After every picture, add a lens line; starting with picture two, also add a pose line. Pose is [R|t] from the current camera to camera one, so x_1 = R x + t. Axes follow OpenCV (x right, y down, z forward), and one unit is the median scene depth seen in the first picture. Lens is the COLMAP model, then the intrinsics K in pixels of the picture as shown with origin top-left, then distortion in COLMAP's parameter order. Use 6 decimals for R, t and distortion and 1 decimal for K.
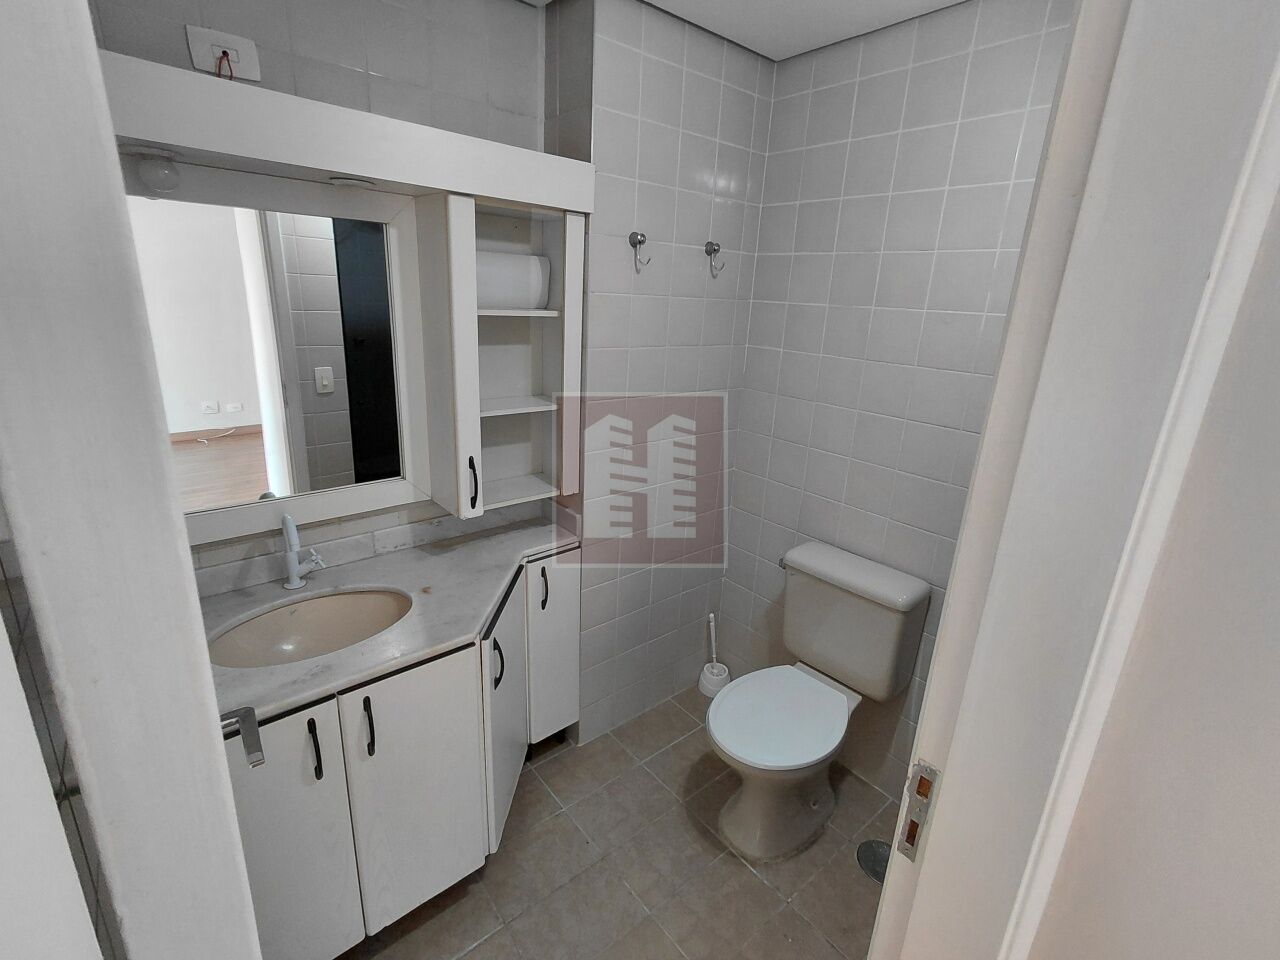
lens RADIAL K [[600.6, 0, 640.0], [0, 600.6, 480.0], [0, 0, 1]] dist [-0.000025, -0.000377]
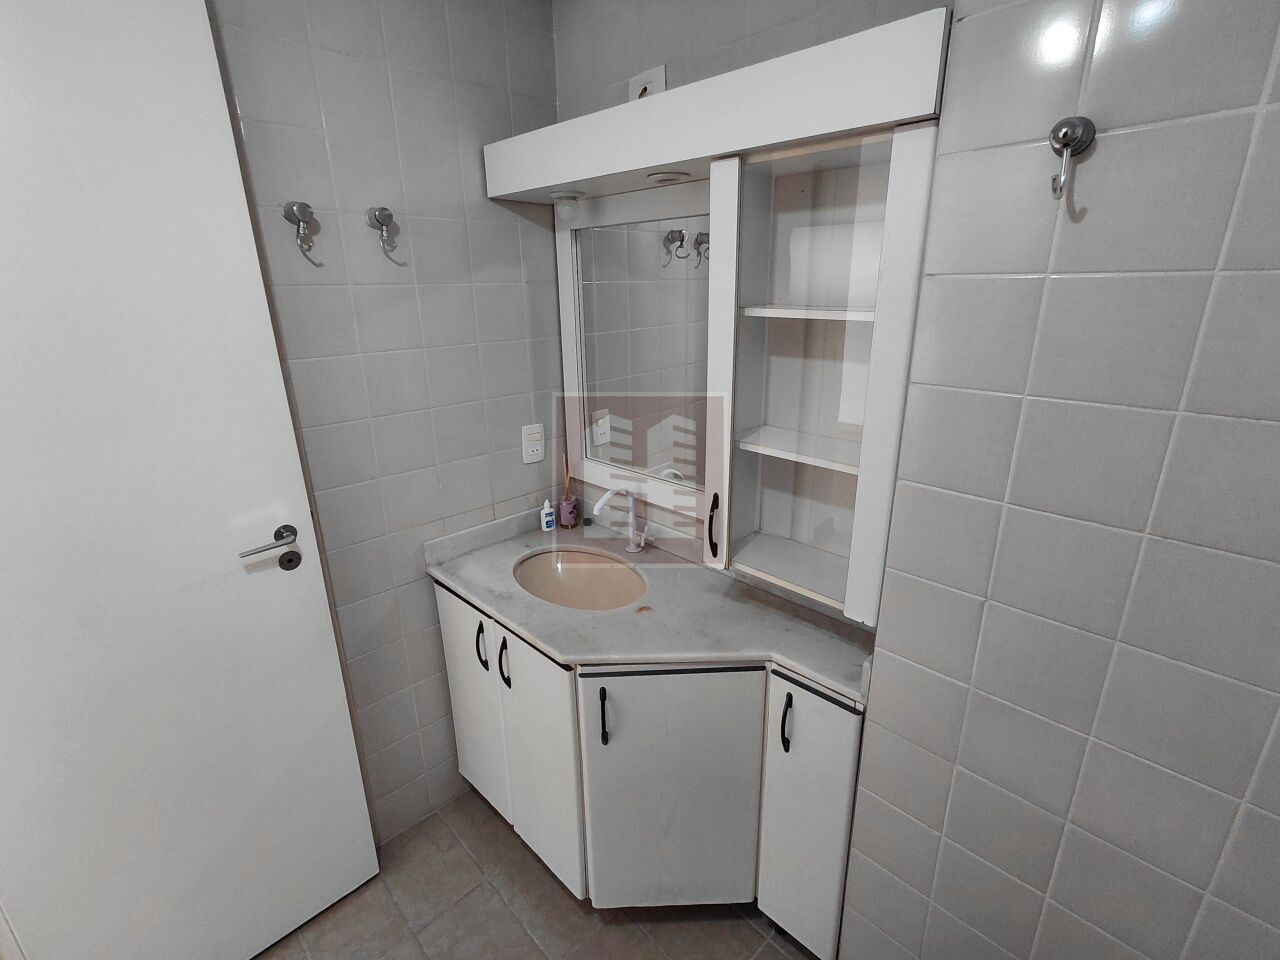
lens RADIAL K [[600.6, 0, 640.0], [0, 600.6, 480.0], [0, 0, 1]] dist [-0.000025, -0.000377]
pose [[0.048838, 0.271589, -0.961173, 0.460638], [-0.274686, 0.928867, 0.248503, -0.220836], [0.960293, 0.251885, 0.119965, 0.783474]]
